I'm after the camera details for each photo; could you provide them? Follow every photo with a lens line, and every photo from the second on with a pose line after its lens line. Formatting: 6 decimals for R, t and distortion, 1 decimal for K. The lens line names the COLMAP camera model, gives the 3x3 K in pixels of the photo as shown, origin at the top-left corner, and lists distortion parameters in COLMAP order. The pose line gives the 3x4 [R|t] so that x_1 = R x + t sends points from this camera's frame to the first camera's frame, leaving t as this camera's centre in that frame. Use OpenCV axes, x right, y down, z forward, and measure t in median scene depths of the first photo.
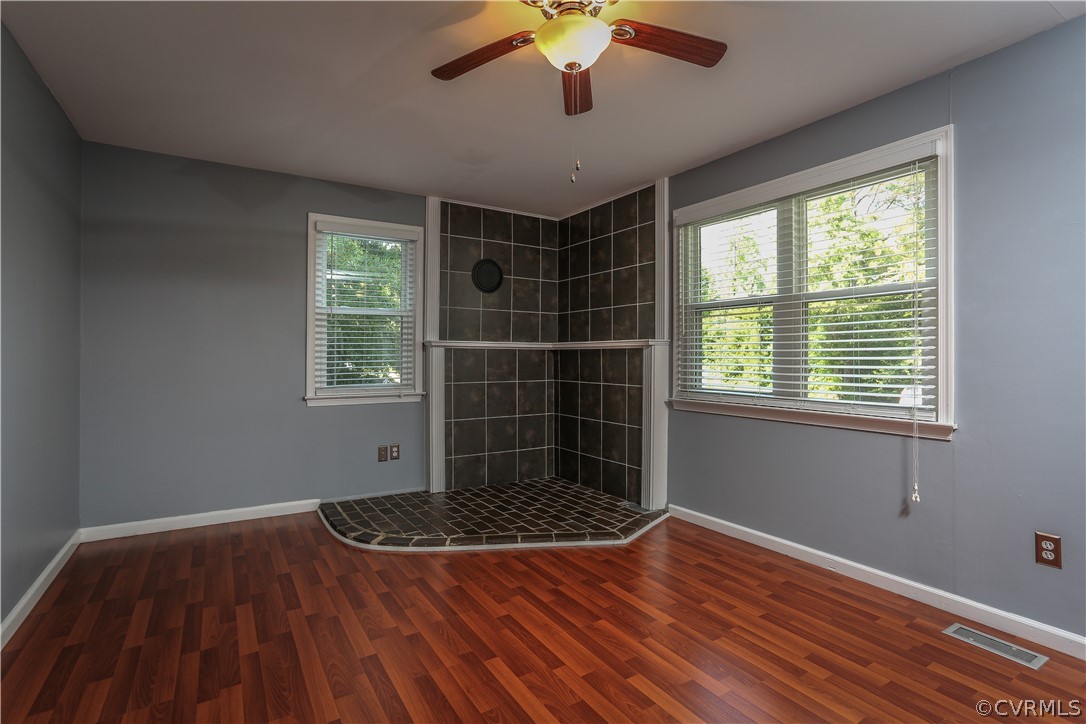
lens RADIAL K [[520.9, 0, 547.4], [0, 520.9, 355.8], [0, 0, 1]] dist [-0.062740, 0.039604]
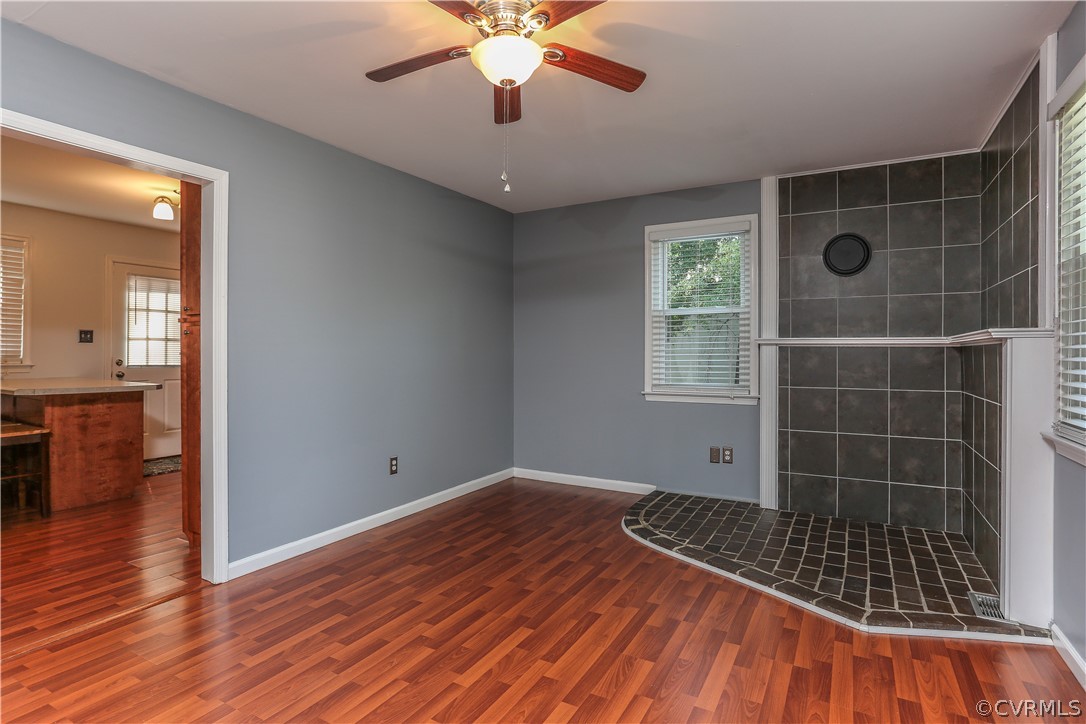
lens RADIAL K [[553.4, 0, 539.9], [0, 553.4, 353.9], [0, 0, 1]] dist [-0.041084, 0.021400]
pose [[0.468959, -0.000052, -0.883220, 0.505642], [-0.001305, 0.999999, -0.000752, -0.001137], [0.883219, 0.001505, 0.468959, 0.245837]]
